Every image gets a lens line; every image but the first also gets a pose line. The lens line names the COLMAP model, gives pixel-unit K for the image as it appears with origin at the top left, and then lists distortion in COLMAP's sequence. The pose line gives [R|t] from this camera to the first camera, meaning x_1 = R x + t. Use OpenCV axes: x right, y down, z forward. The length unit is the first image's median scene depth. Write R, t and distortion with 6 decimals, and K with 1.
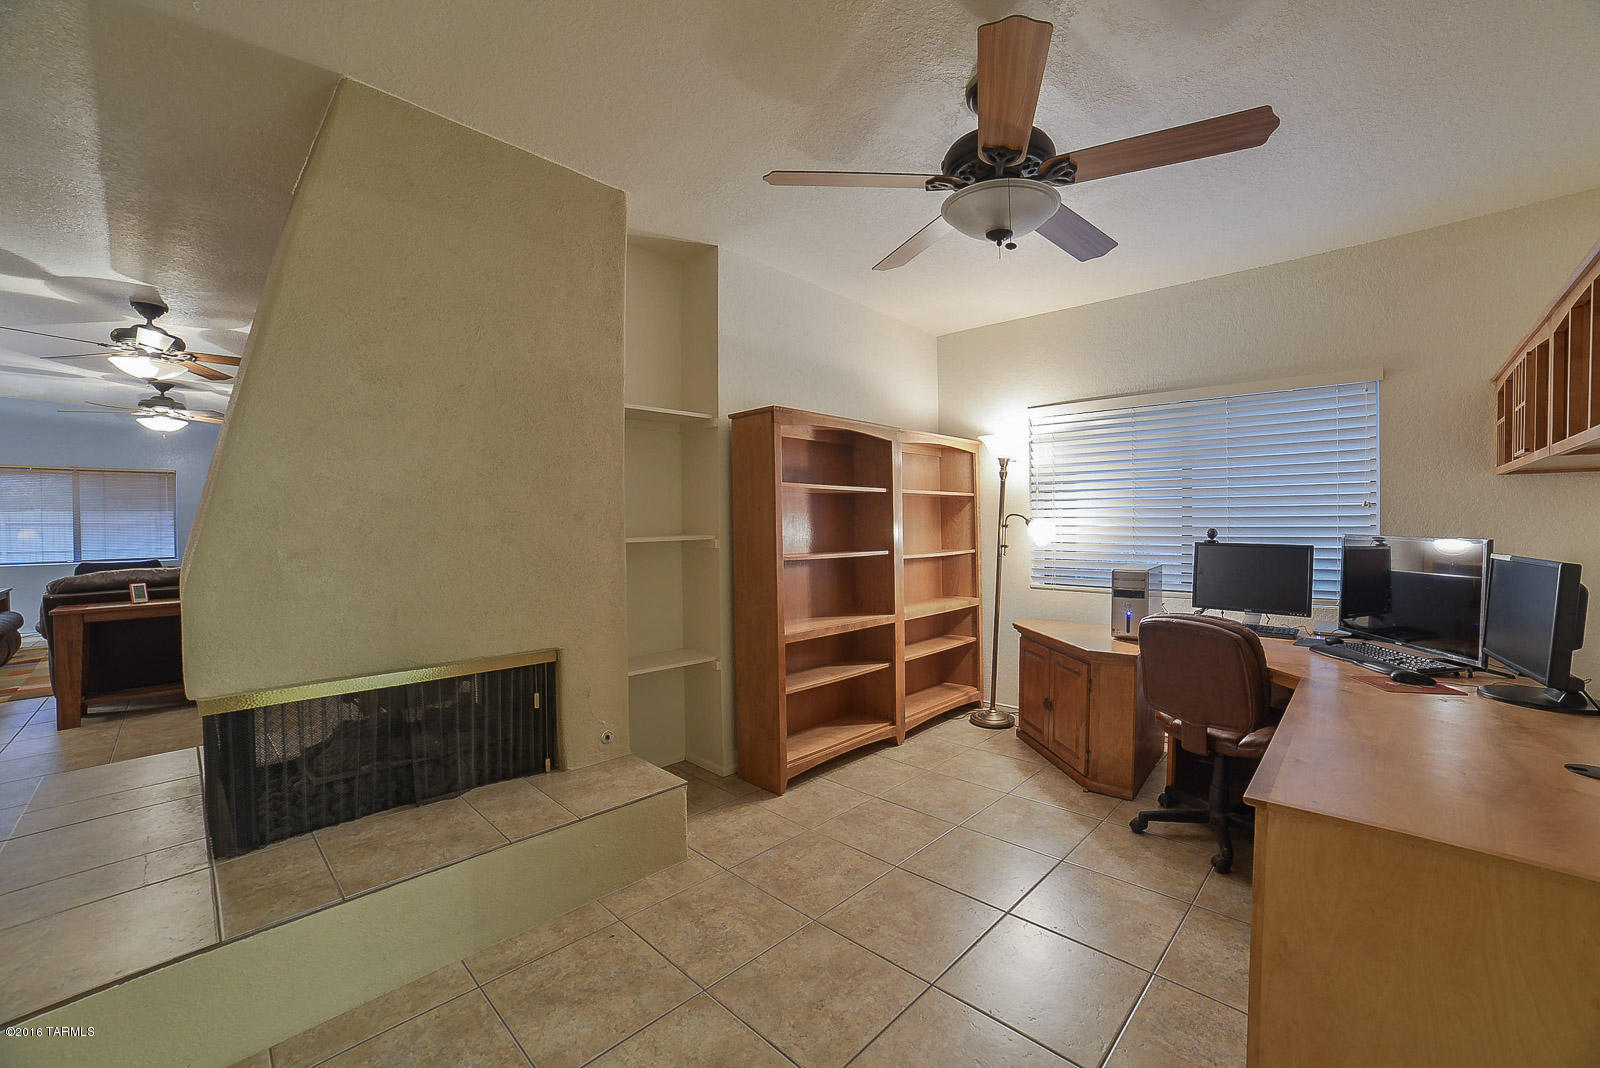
lens RADIAL K [[653.0, 0, 799.5], [0, 653.0, 527.6], [0, 0, 1]] dist [-0.102353, 0.037100]
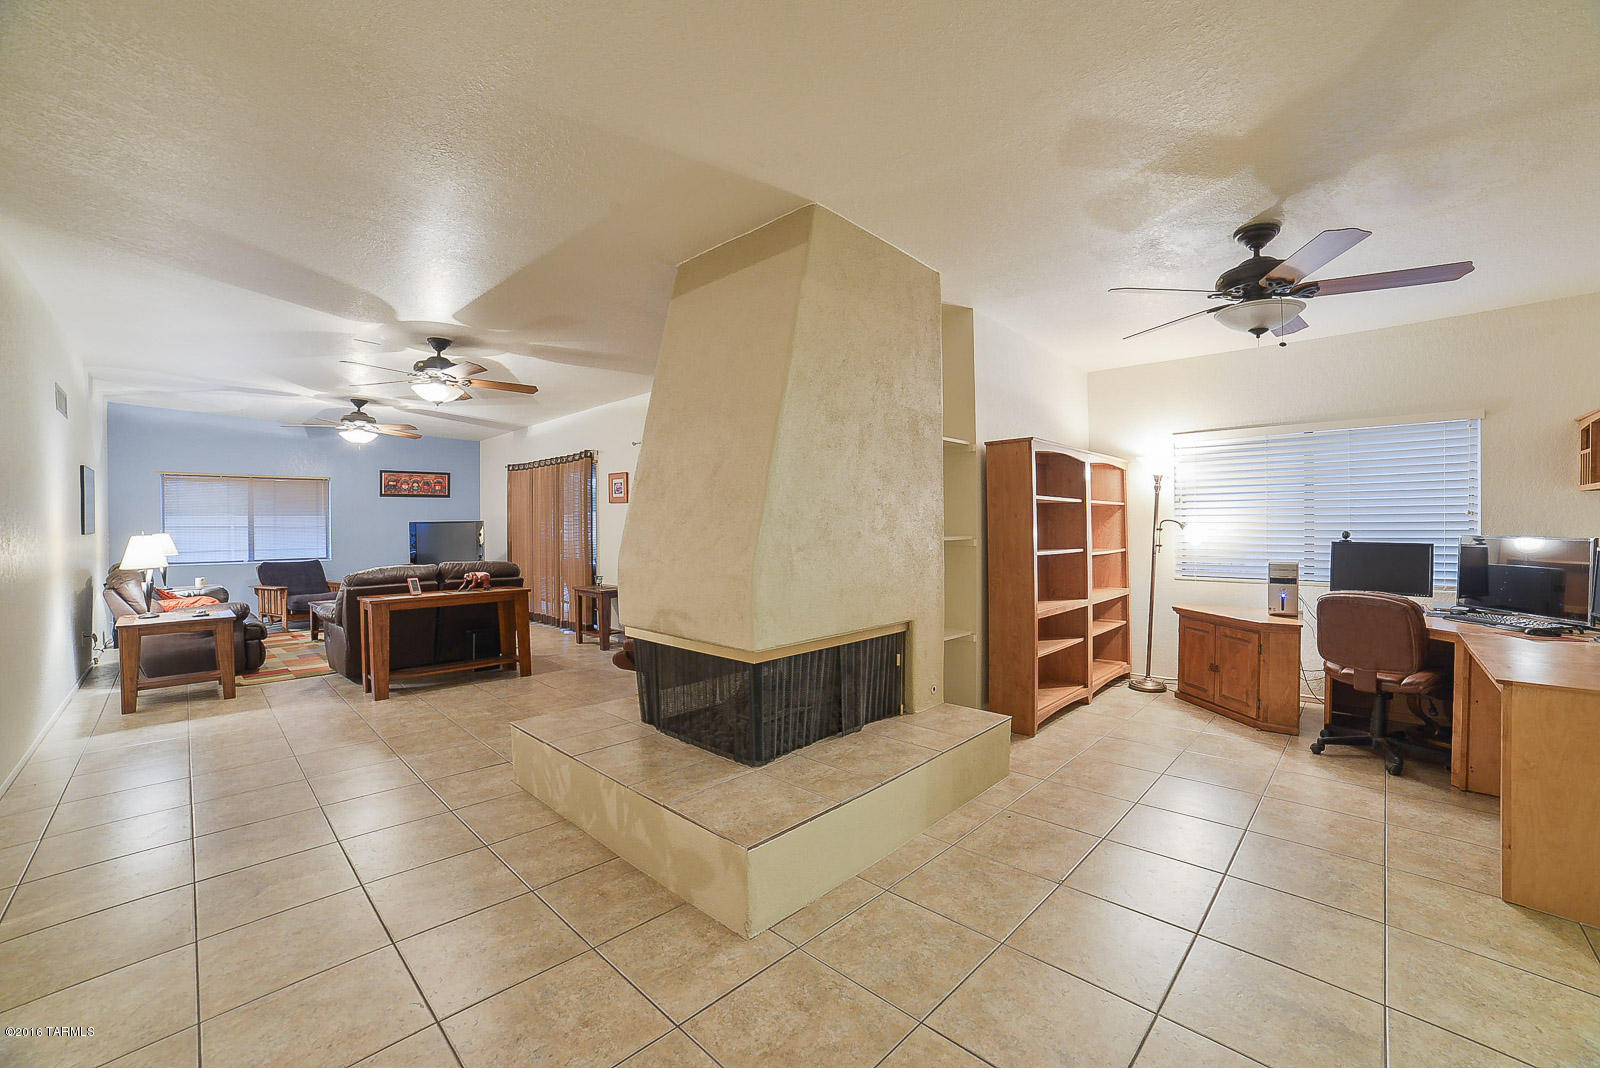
lens RADIAL K [[653.0, 0, 799.5], [0, 653.0, 527.6], [0, 0, 1]] dist [-0.102353, 0.037100]
pose [[0.999966, 0.001384, 0.008082, -0.498729], [-0.001331, 0.999978, -0.006526, 0.003966], [-0.008091, 0.006515, 0.999946, -0.278936]]
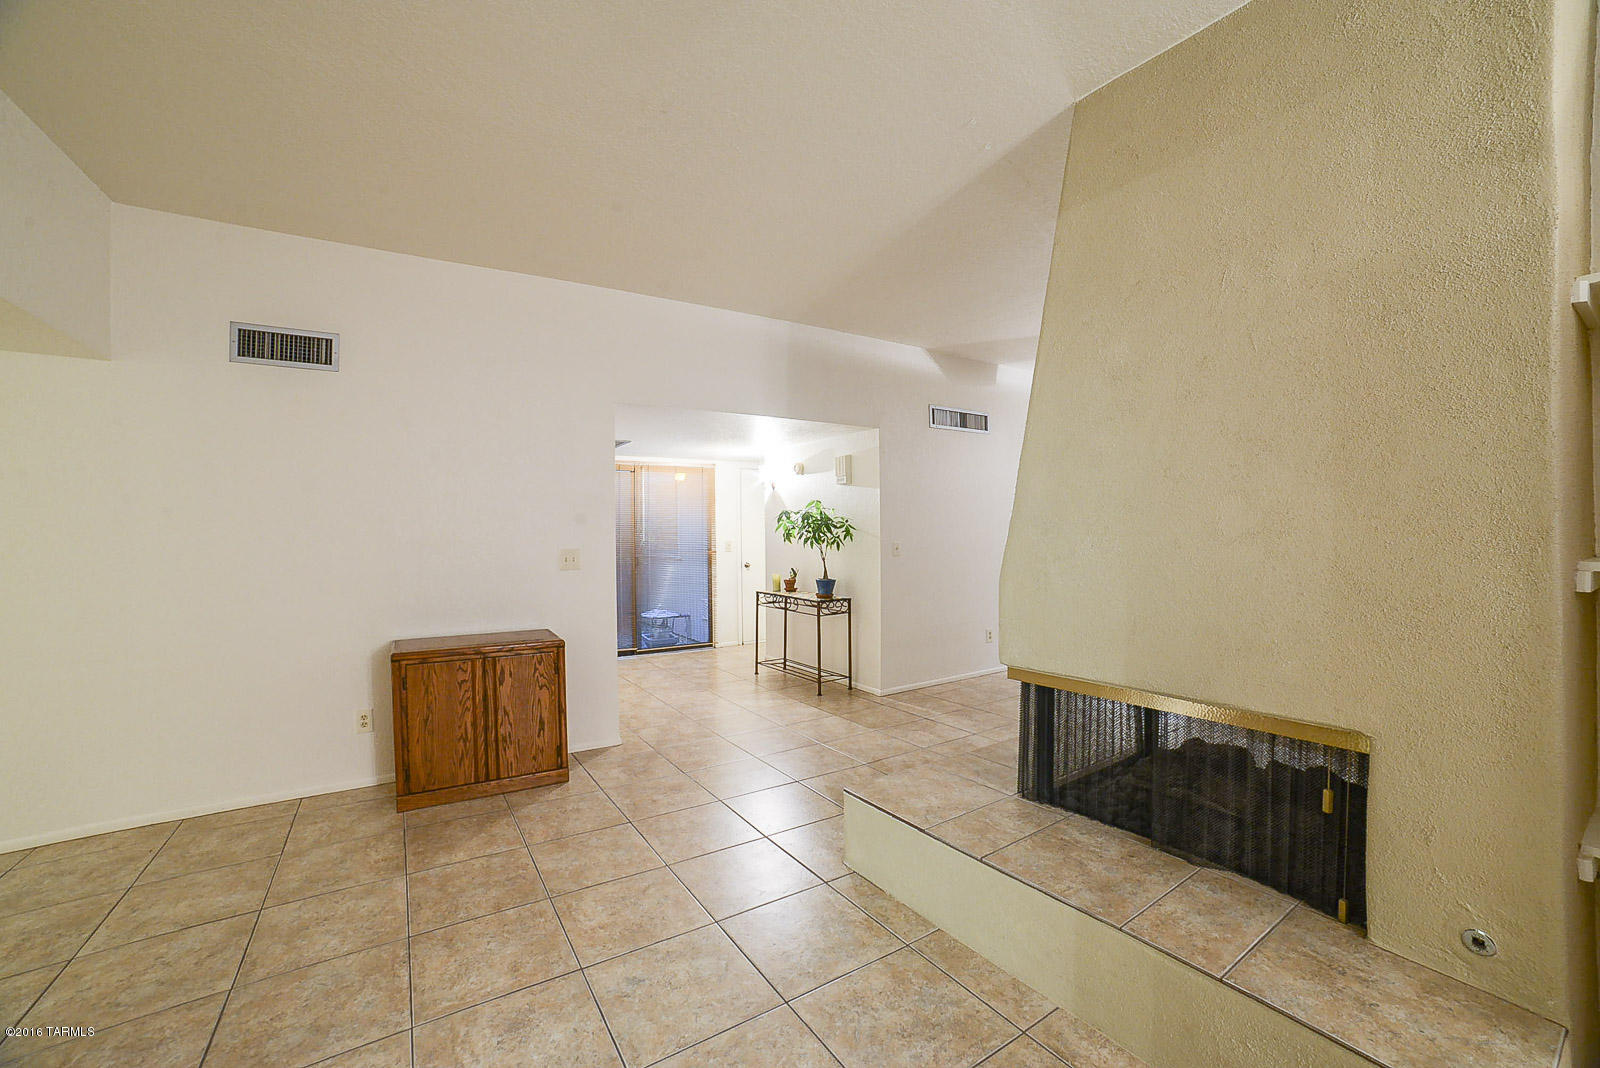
lens RADIAL K [[653.0, 0, 799.5], [0, 653.0, 527.6], [0, 0, 1]] dist [-0.102353, 0.037100]
pose [[-0.221700, 0.004972, -0.975102, 0.253536], [0.005162, 0.999979, 0.003925, -0.011183], [0.975101, -0.004163, -0.221721, 0.488222]]
